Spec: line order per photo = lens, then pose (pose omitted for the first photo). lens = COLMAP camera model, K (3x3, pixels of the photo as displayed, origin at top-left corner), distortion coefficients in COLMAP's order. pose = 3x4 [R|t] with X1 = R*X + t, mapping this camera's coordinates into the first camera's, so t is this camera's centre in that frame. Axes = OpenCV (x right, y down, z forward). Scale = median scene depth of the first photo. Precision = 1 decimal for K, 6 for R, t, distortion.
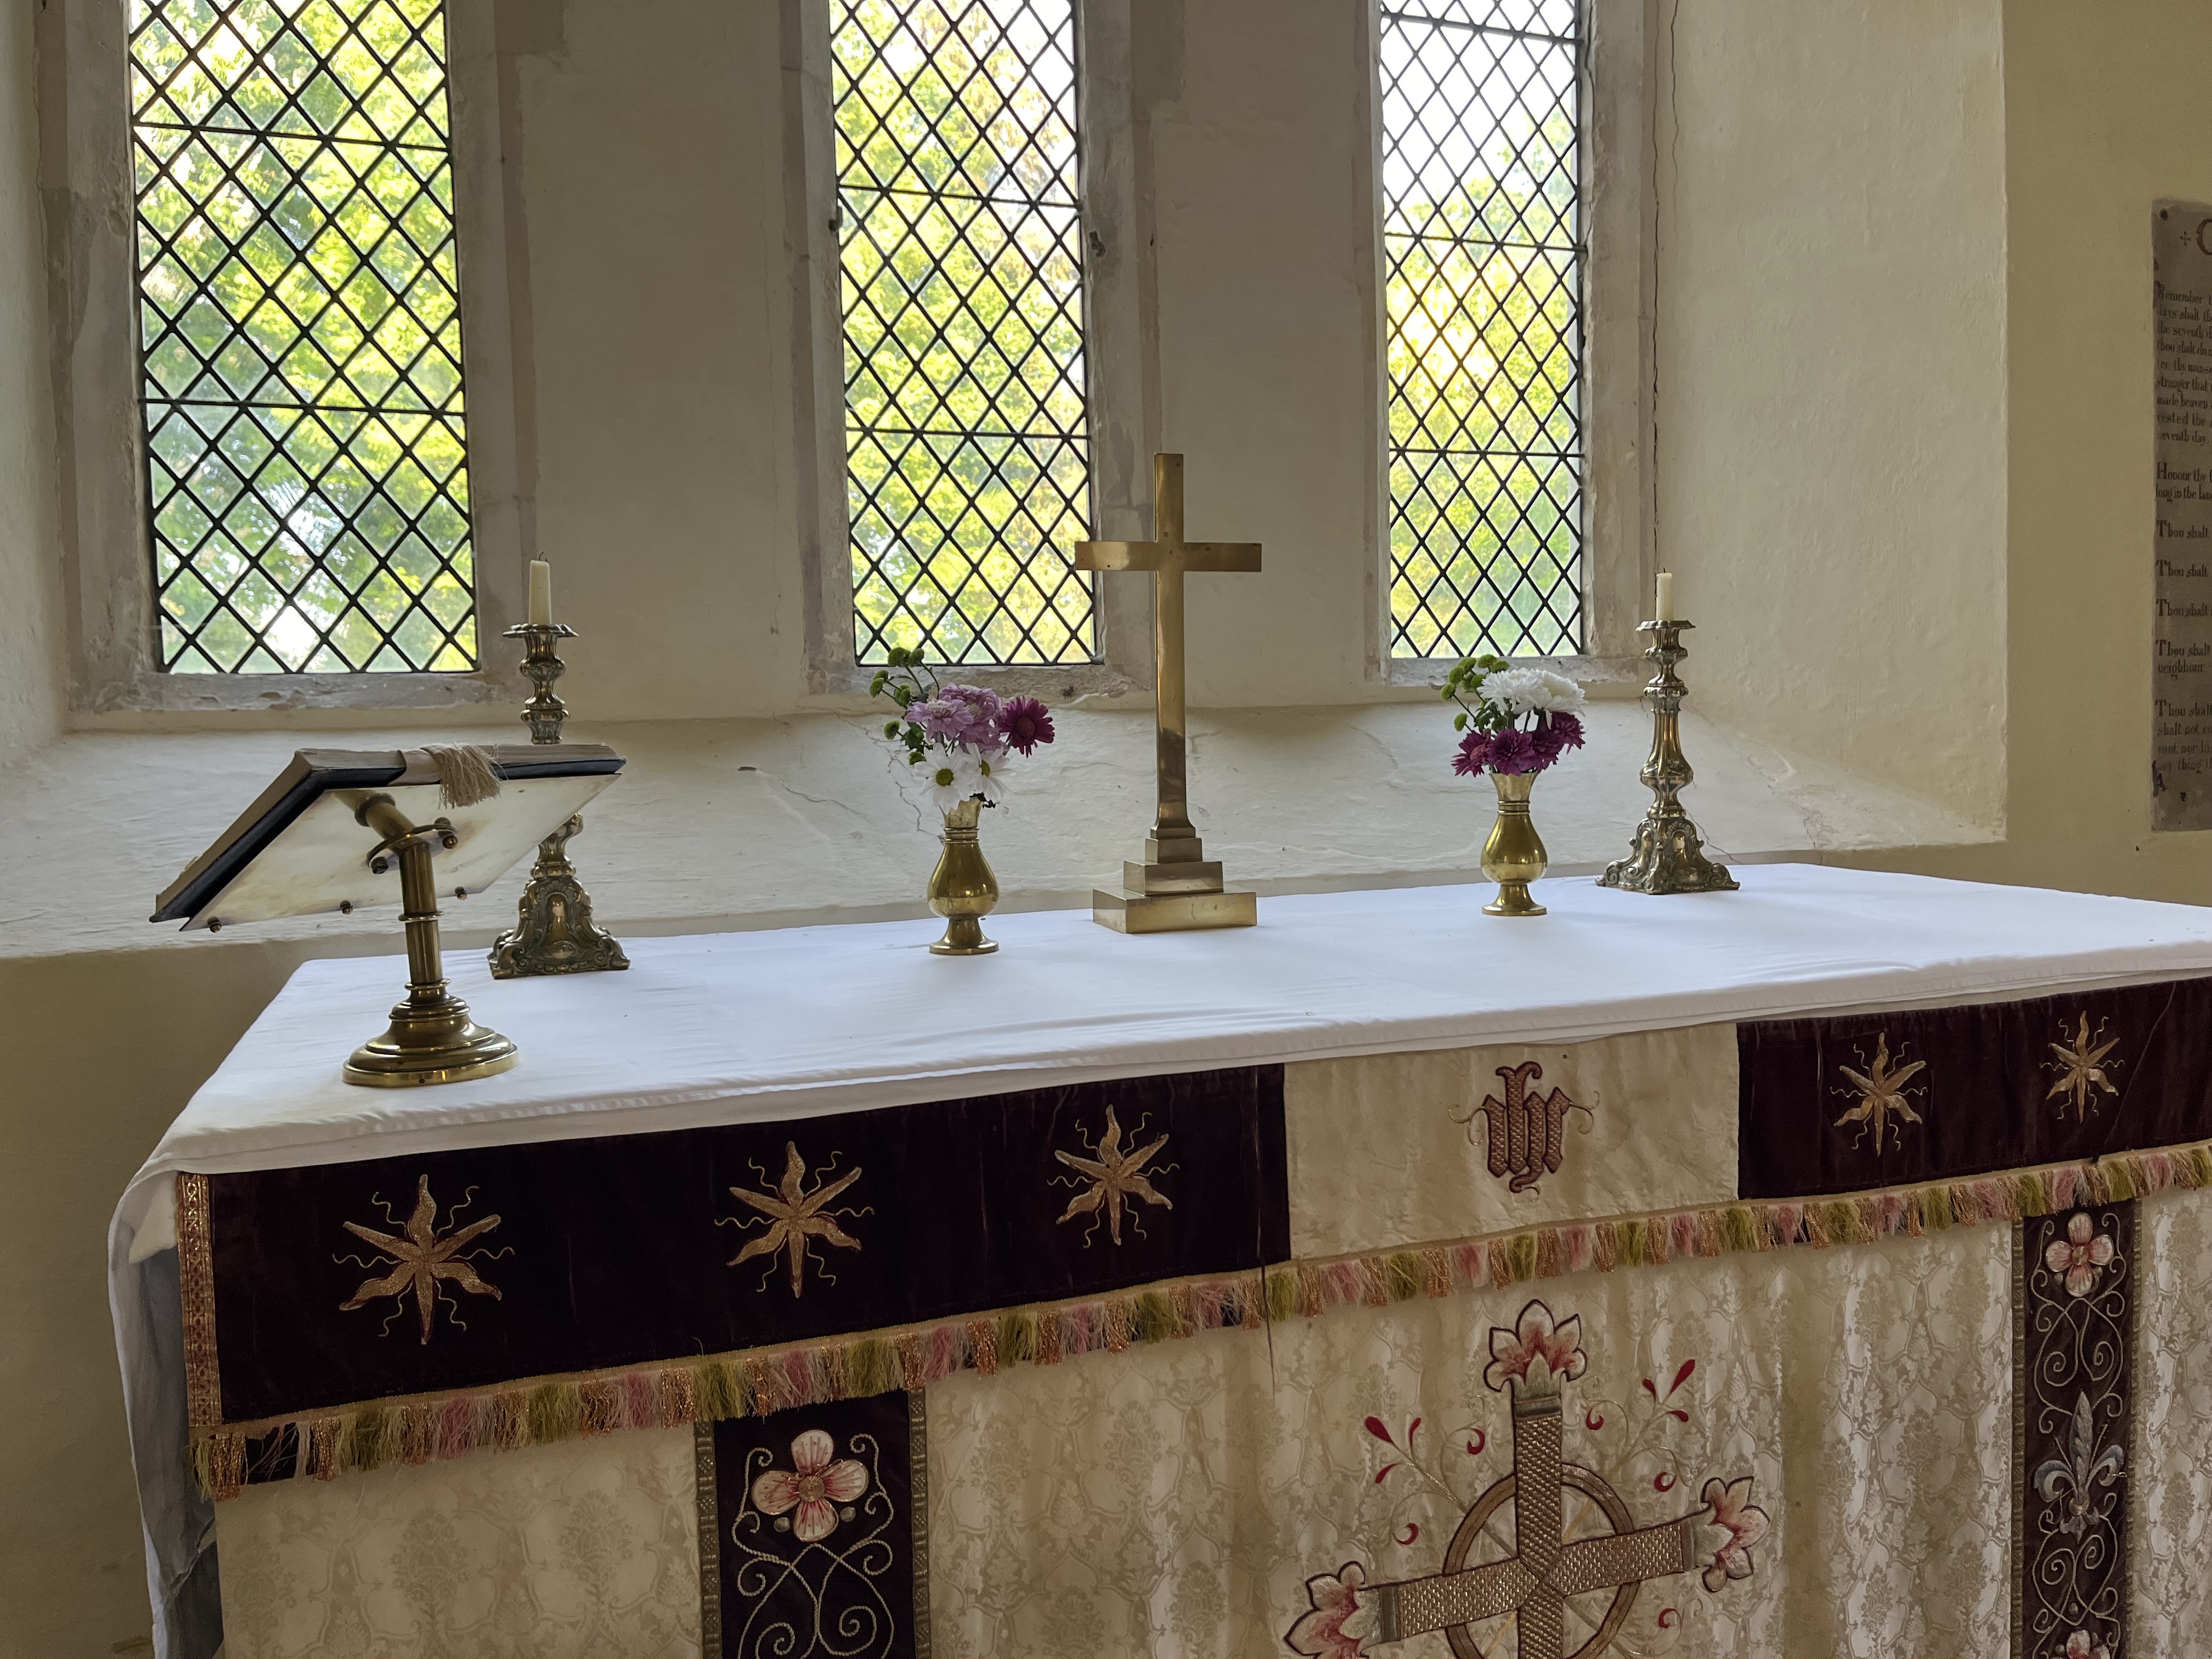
lens RADIAL K [[1645.0, 0, 1108.6], [0, 1645.0, 836.6], [0, 0, 1]] dist [0.042648, -0.012800]
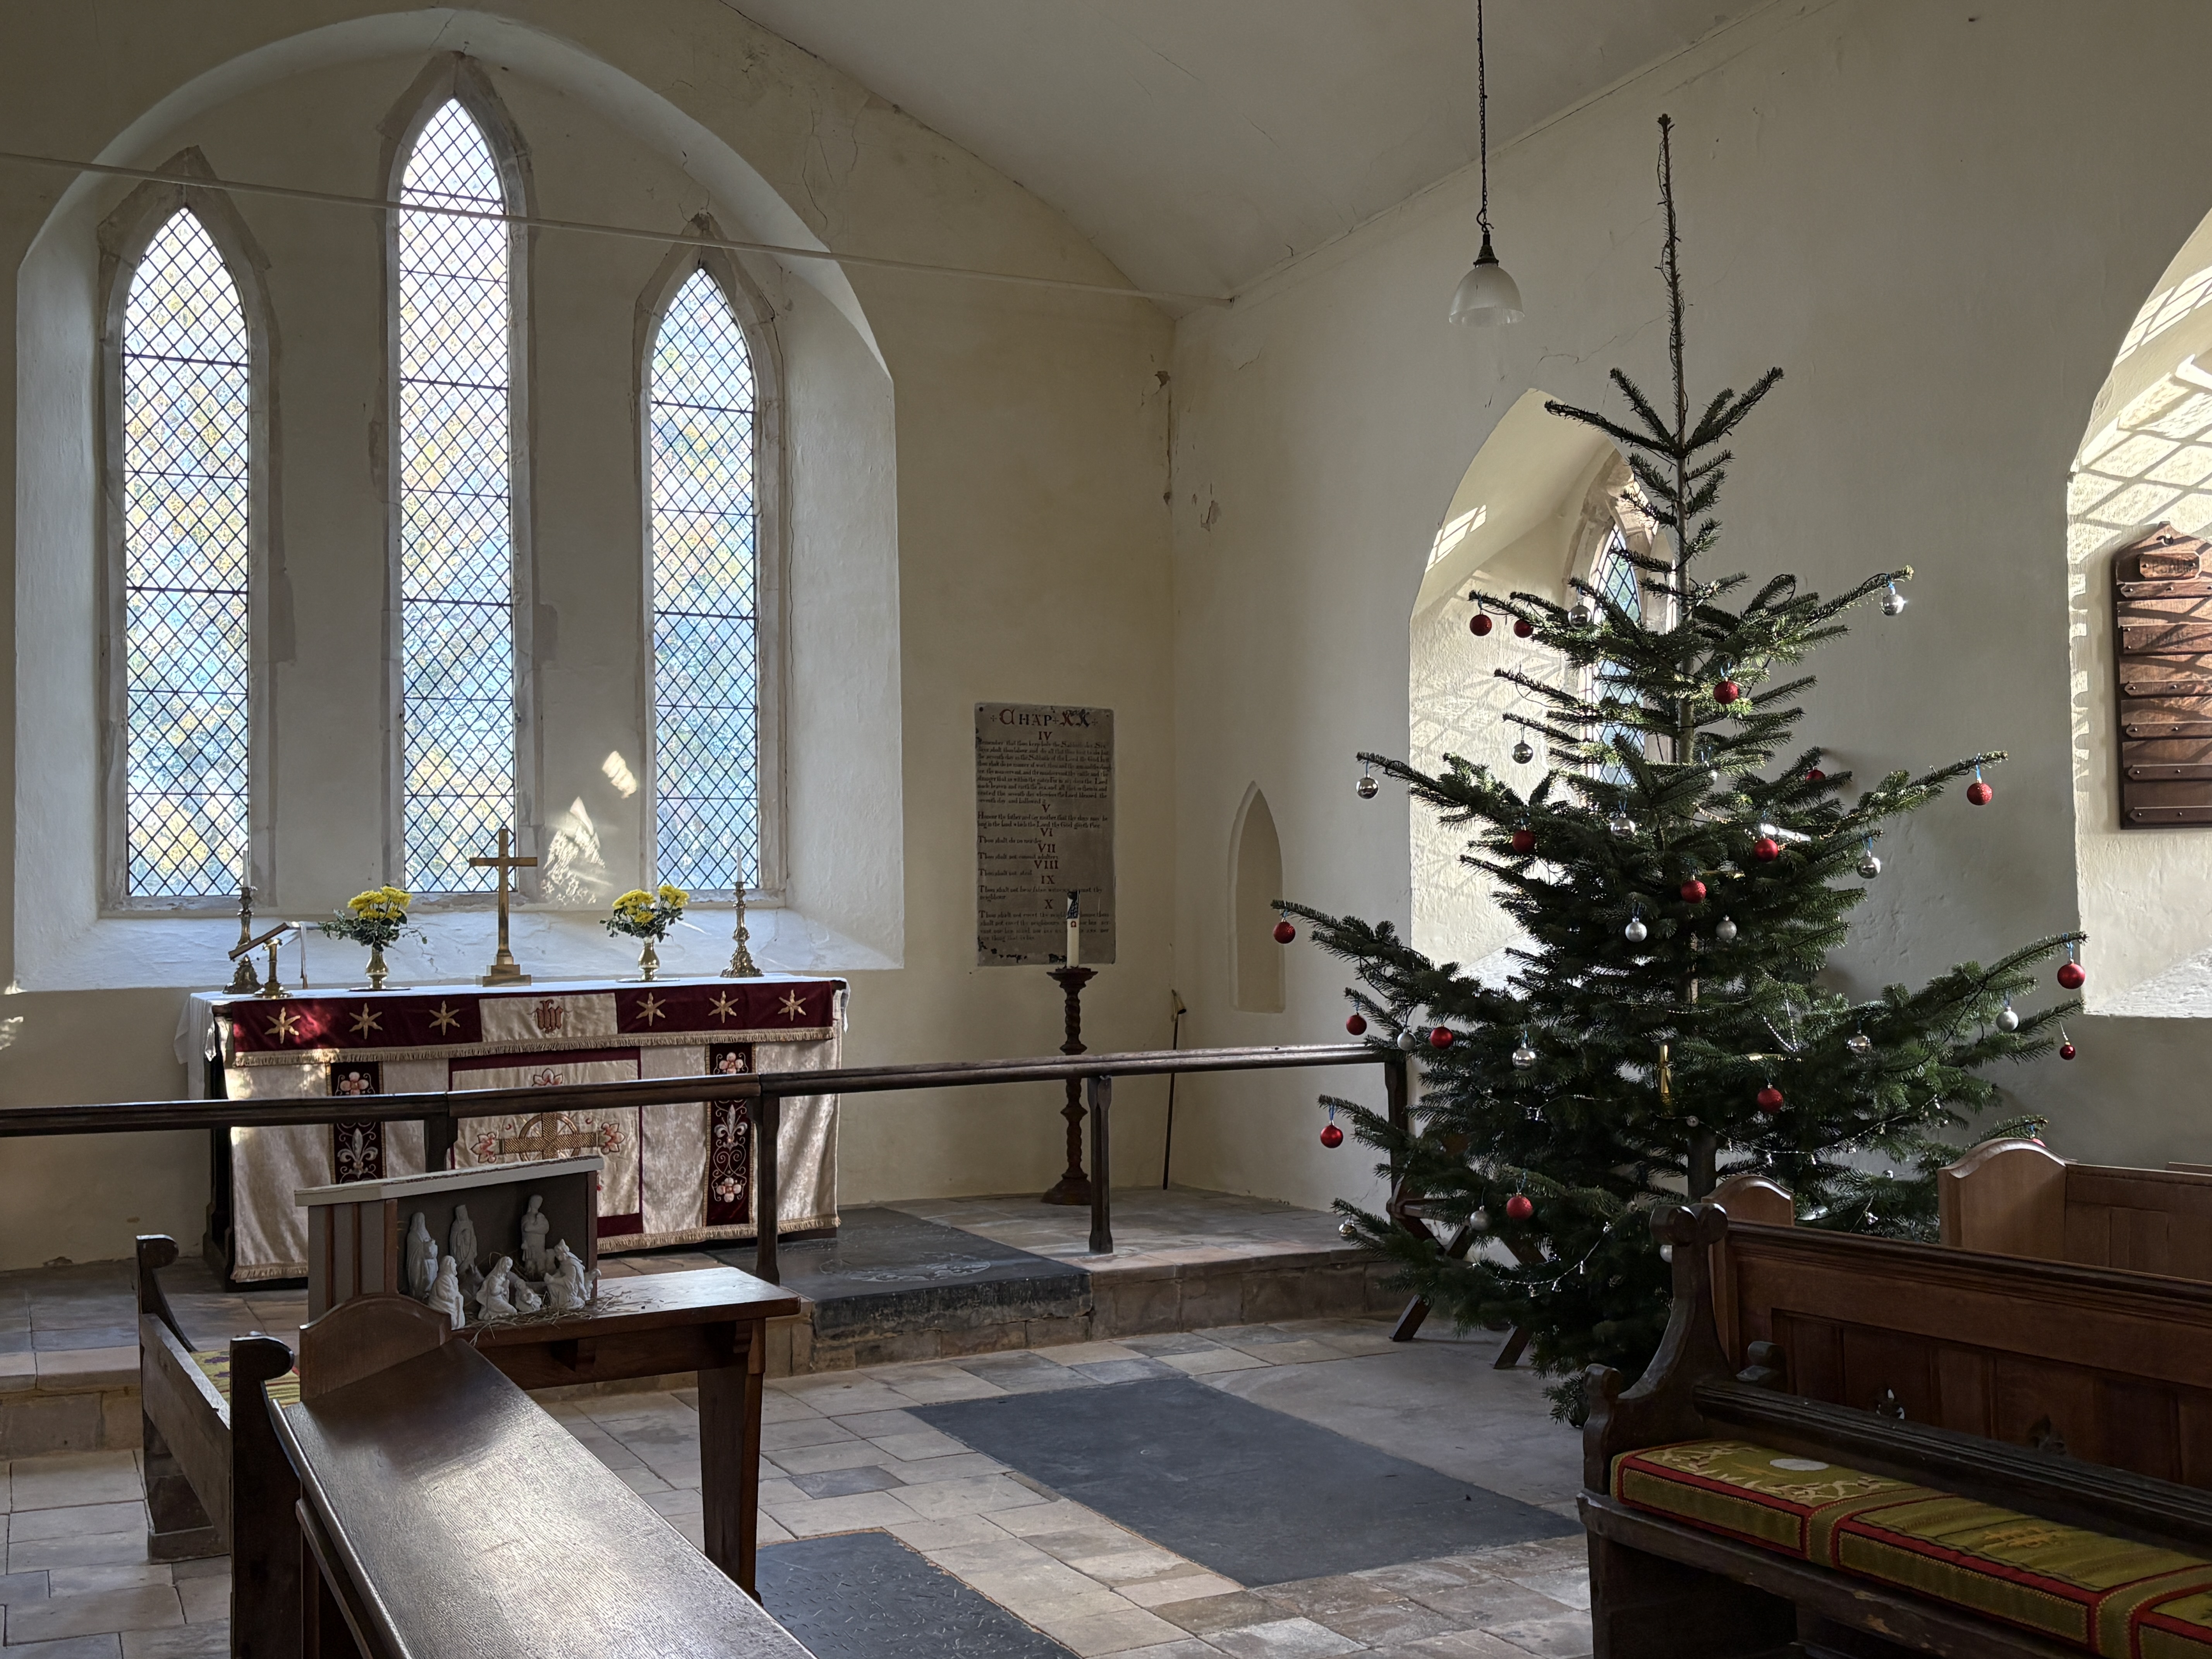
lens RADIAL K [[2363.2, 0, 1207.8], [0, 2363.2, 841.2], [0, 0, 1]] dist [0.029542, 0.000000]
pose [[0.991842, 0.012492, 0.126859, 0.557344], [-0.000211, 0.995346, -0.096361, 0.153520], [-0.127472, 0.095548, 0.987229, -2.527394]]
